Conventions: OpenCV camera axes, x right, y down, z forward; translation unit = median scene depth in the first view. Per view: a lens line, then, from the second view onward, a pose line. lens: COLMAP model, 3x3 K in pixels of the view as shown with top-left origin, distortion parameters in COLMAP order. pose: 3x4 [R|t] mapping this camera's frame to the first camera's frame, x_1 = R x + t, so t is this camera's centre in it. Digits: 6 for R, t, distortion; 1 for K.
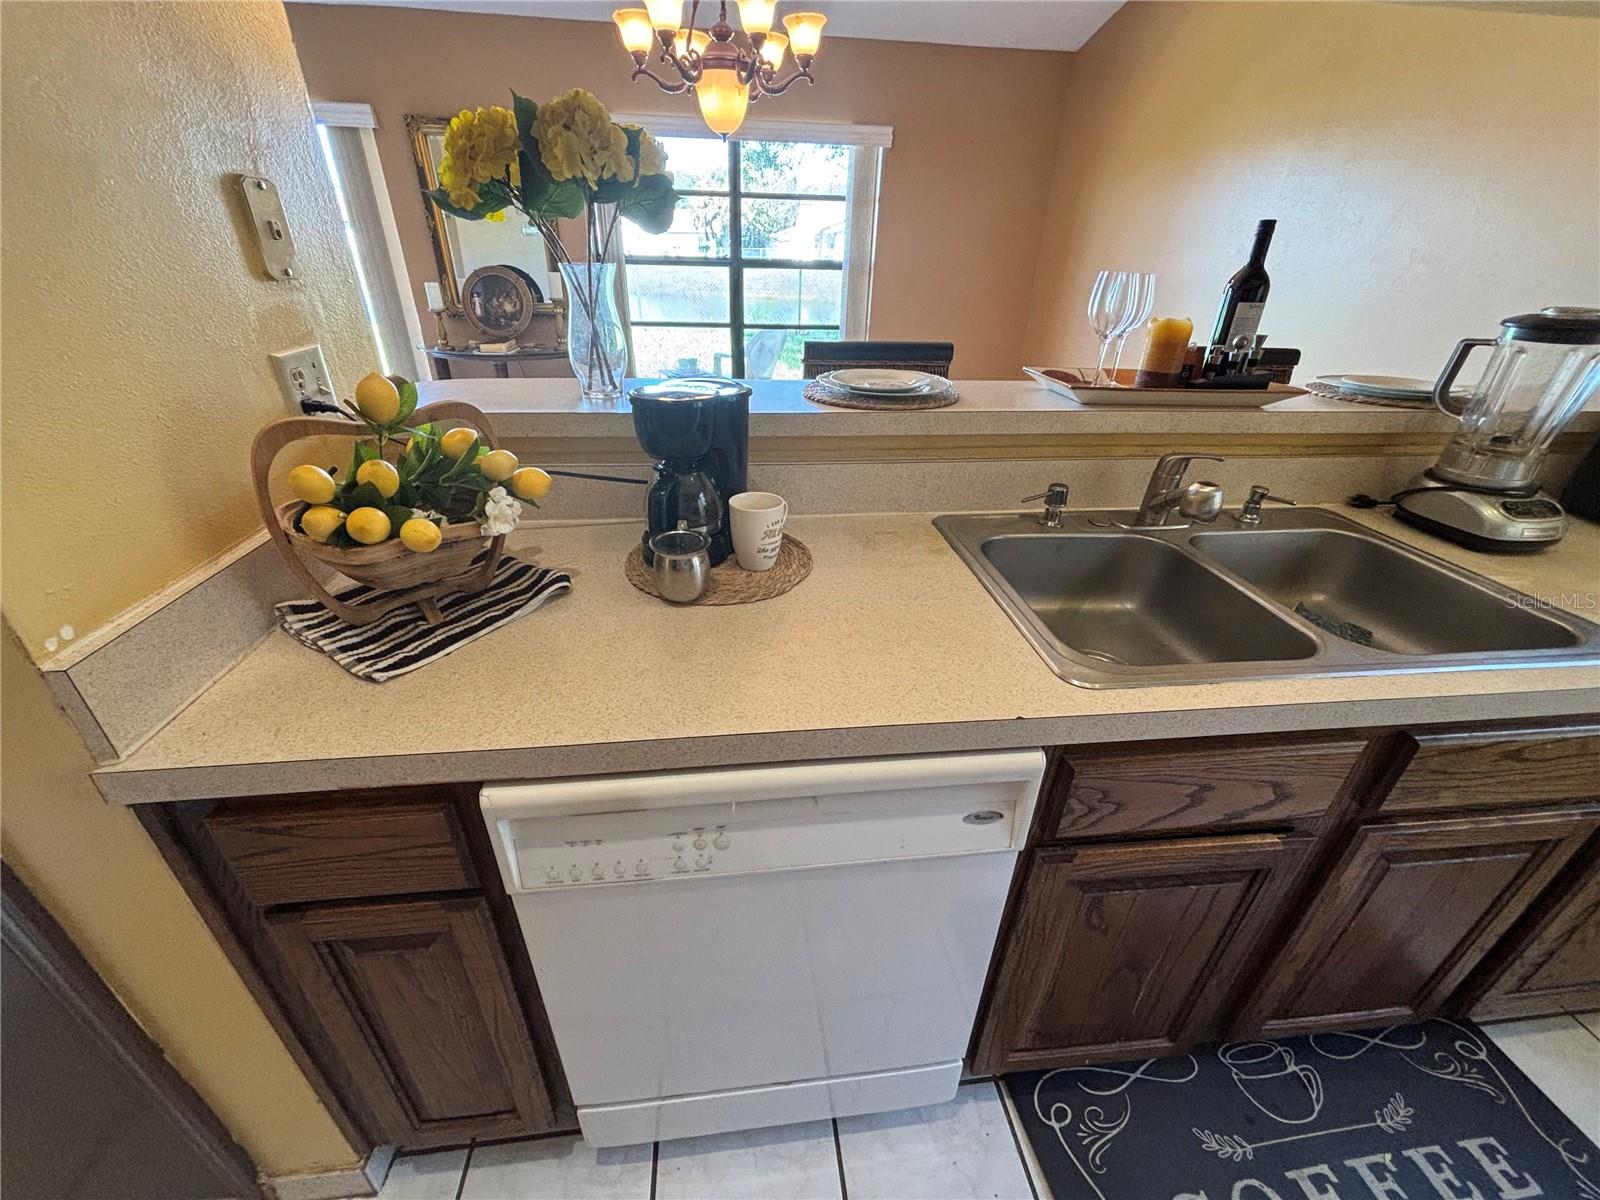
lens RADIAL K [[640.4, 0, 802.3], [0, 640.4, 603.4], [0, 0, 1]] dist [-0.000551, -0.000501]
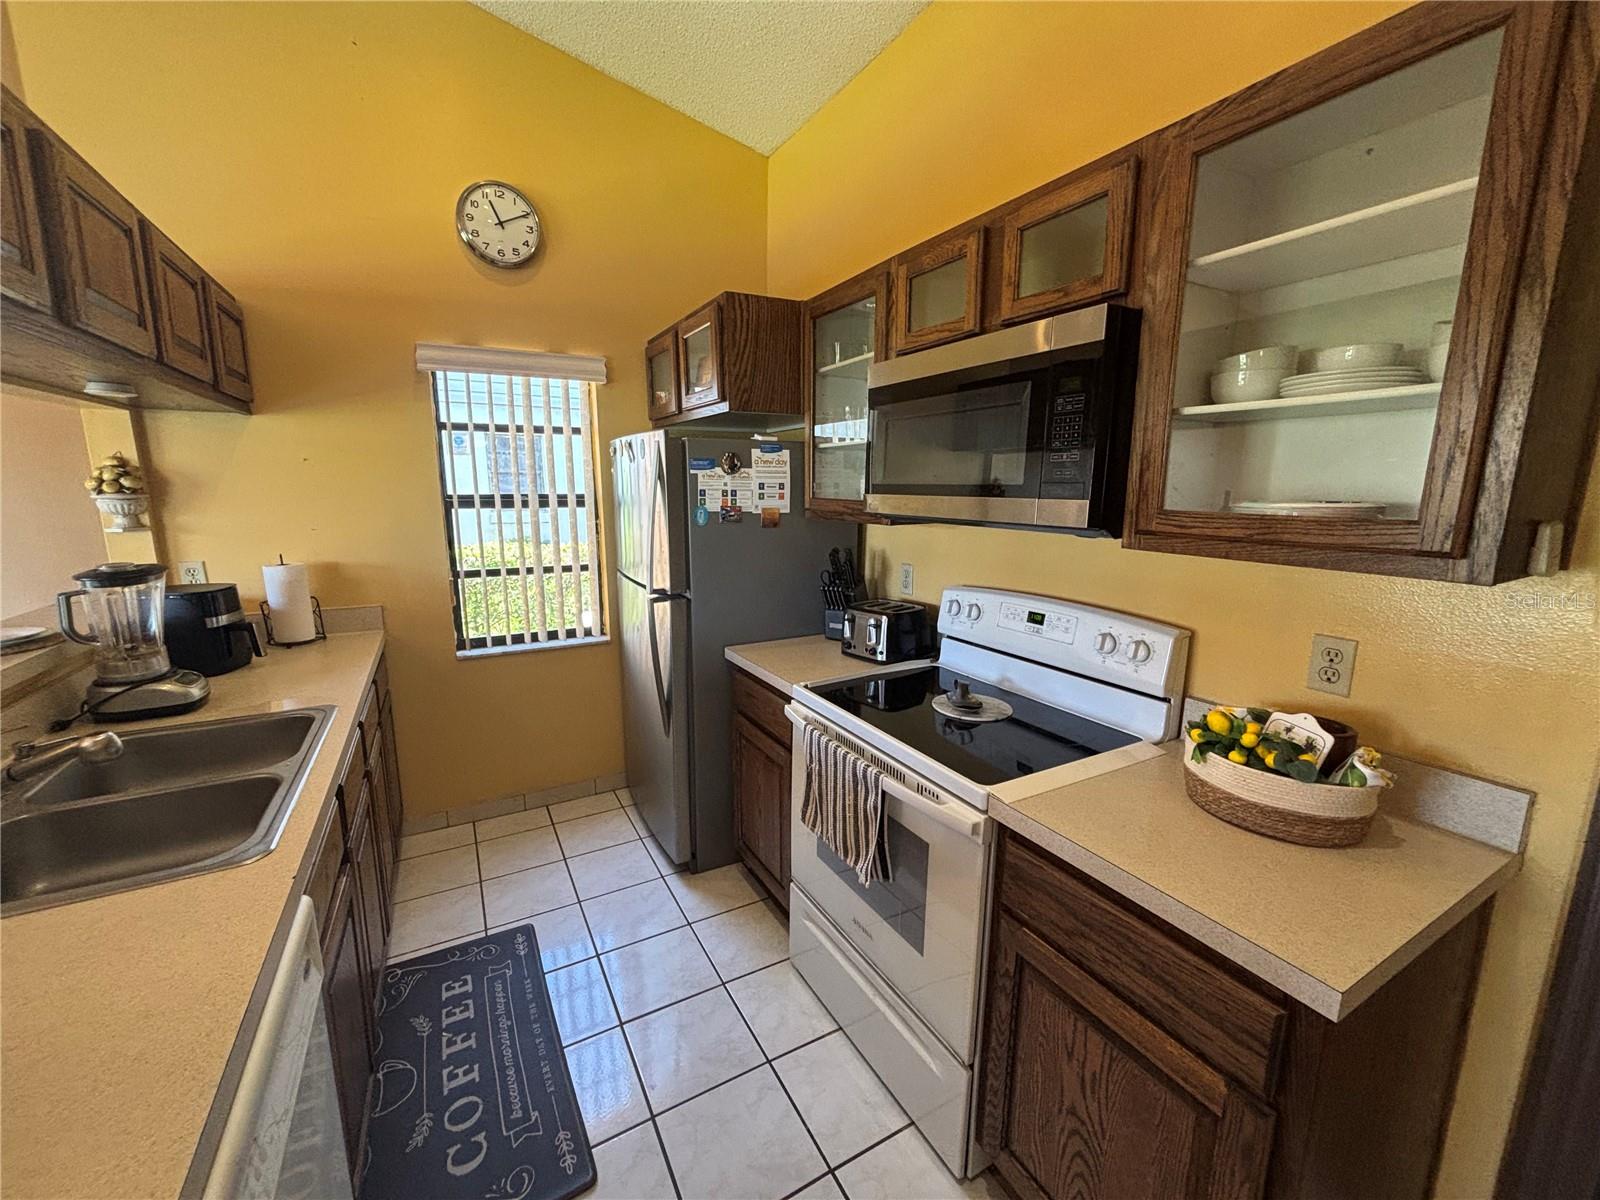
lens RADIAL K [[642.6, 0, 796.3], [0, 642.6, 599.1], [0, 0, 1]] dist [-0.015328, 0.016454]
pose [[-0.375826, -0.187713, 0.907479, -0.747758], [0.433149, 0.830128, 0.351099, -0.210329], [-0.819229, 0.525026, -0.230676, 0.062798]]
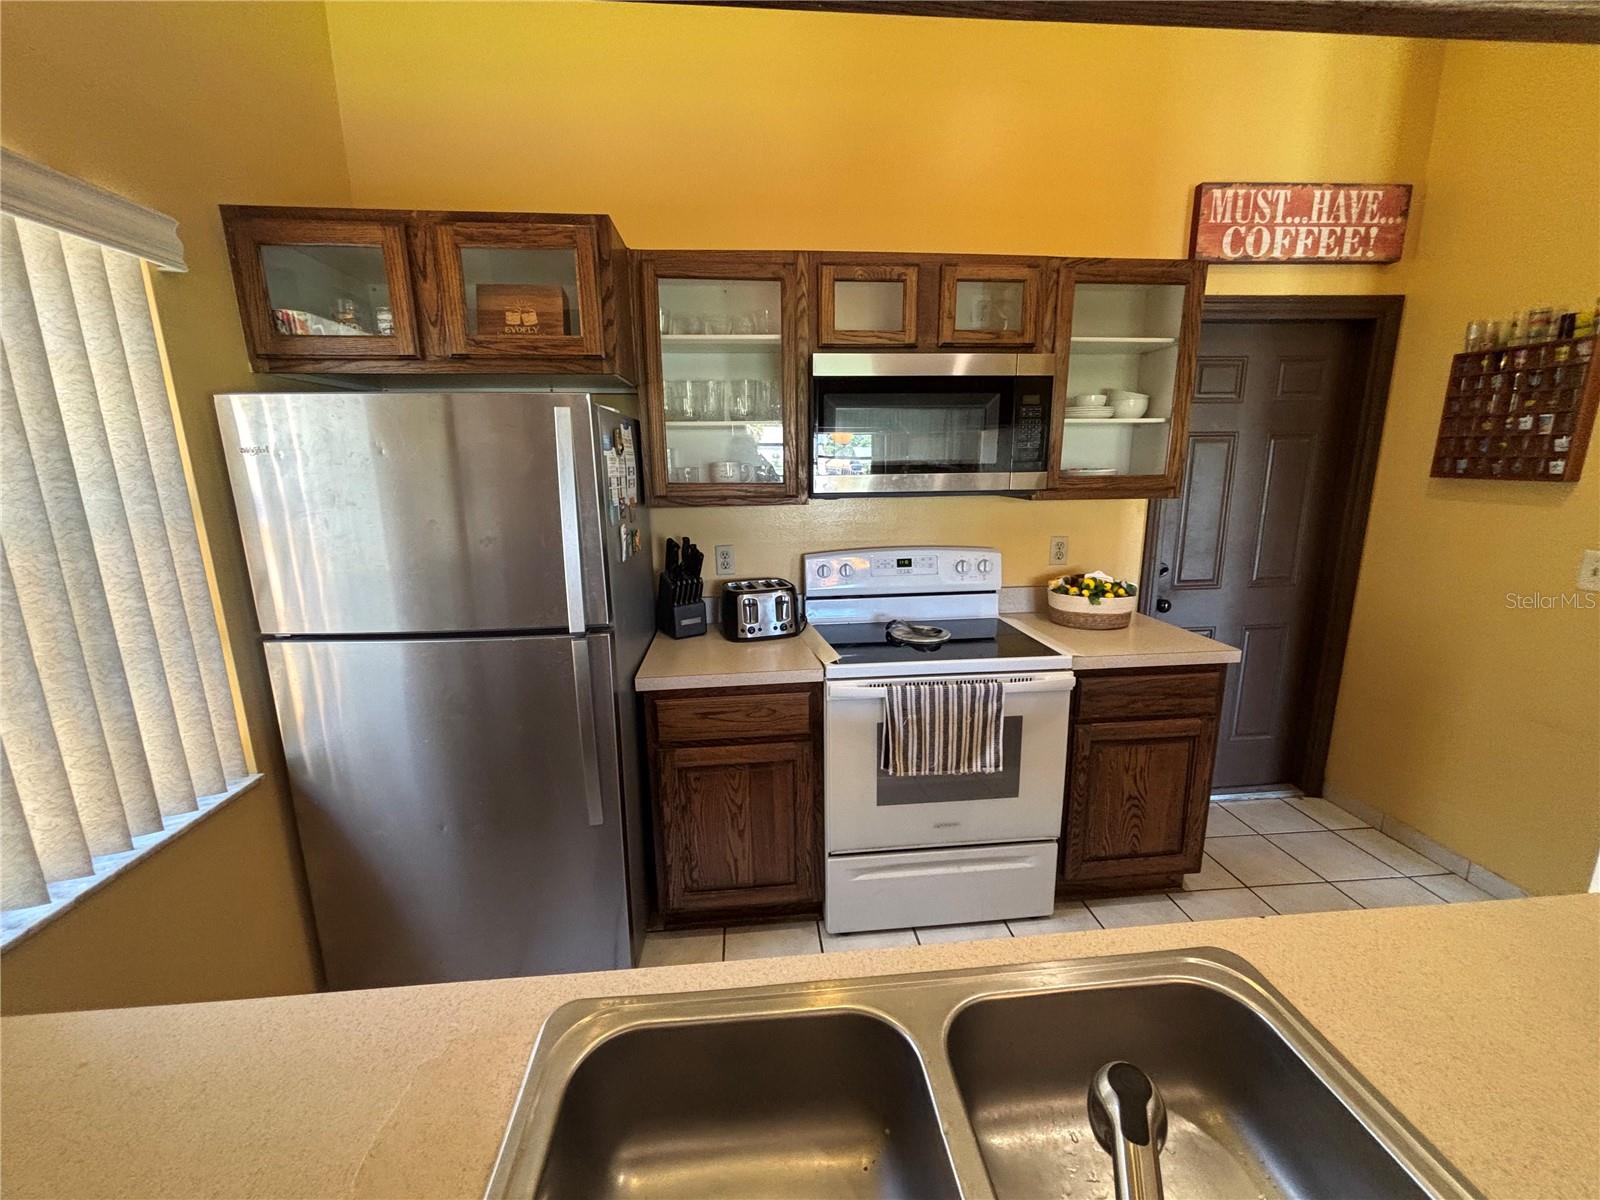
lens RADIAL K [[635.2, 0, 800.0], [0, 635.2, 600.0], [0, 0, 1]] dist [0.001018, -0.000178]
pose [[-0.999585, -0.014028, 0.025146, 0.732452], [0.005868, 0.755722, 0.654866, -0.657012], [-0.028190, 0.654742, -0.755327, 0.927614]]
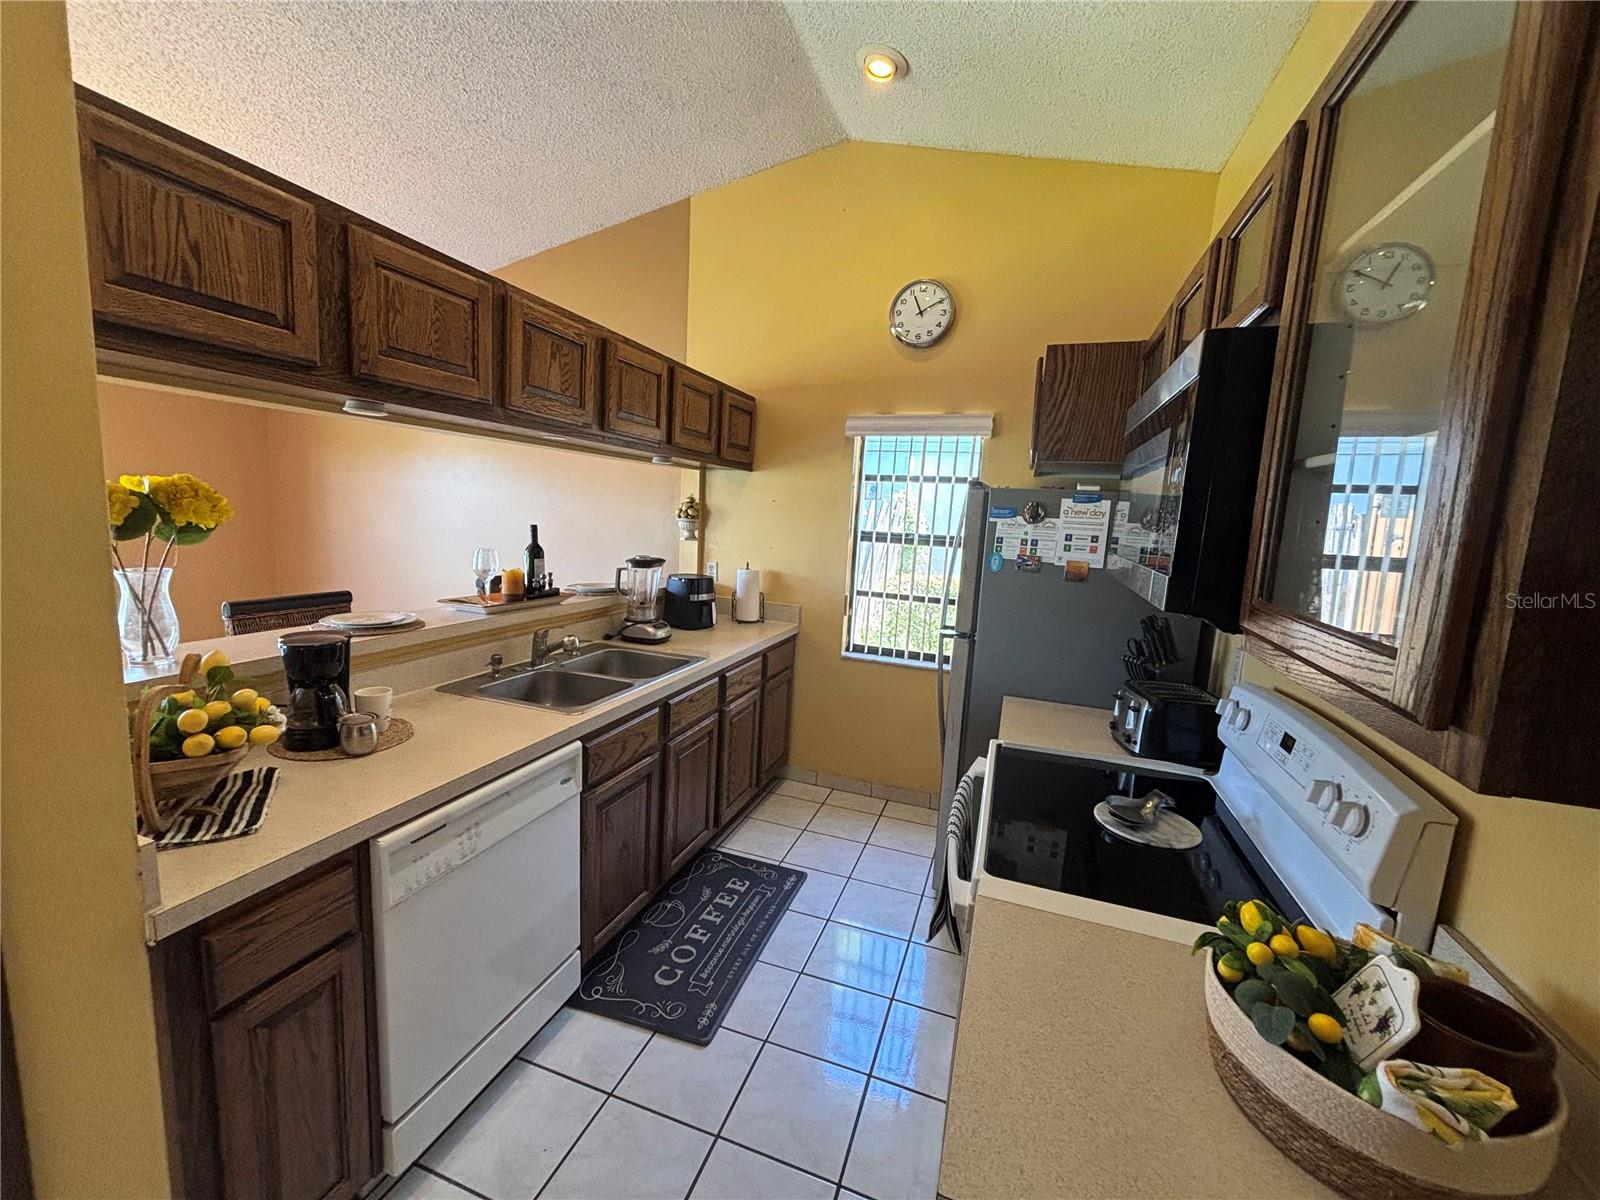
lens RADIAL K [[635.2, 0, 800.0], [0, 635.2, 600.0], [0, 0, 1]] dist [0.001018, -0.000178]
pose [[0.439080, -0.123535, 0.889915, -0.874177], [0.391310, 0.917914, -0.065649, 0.143859], [-0.808755, 0.377058, 0.451378, -0.649446]]
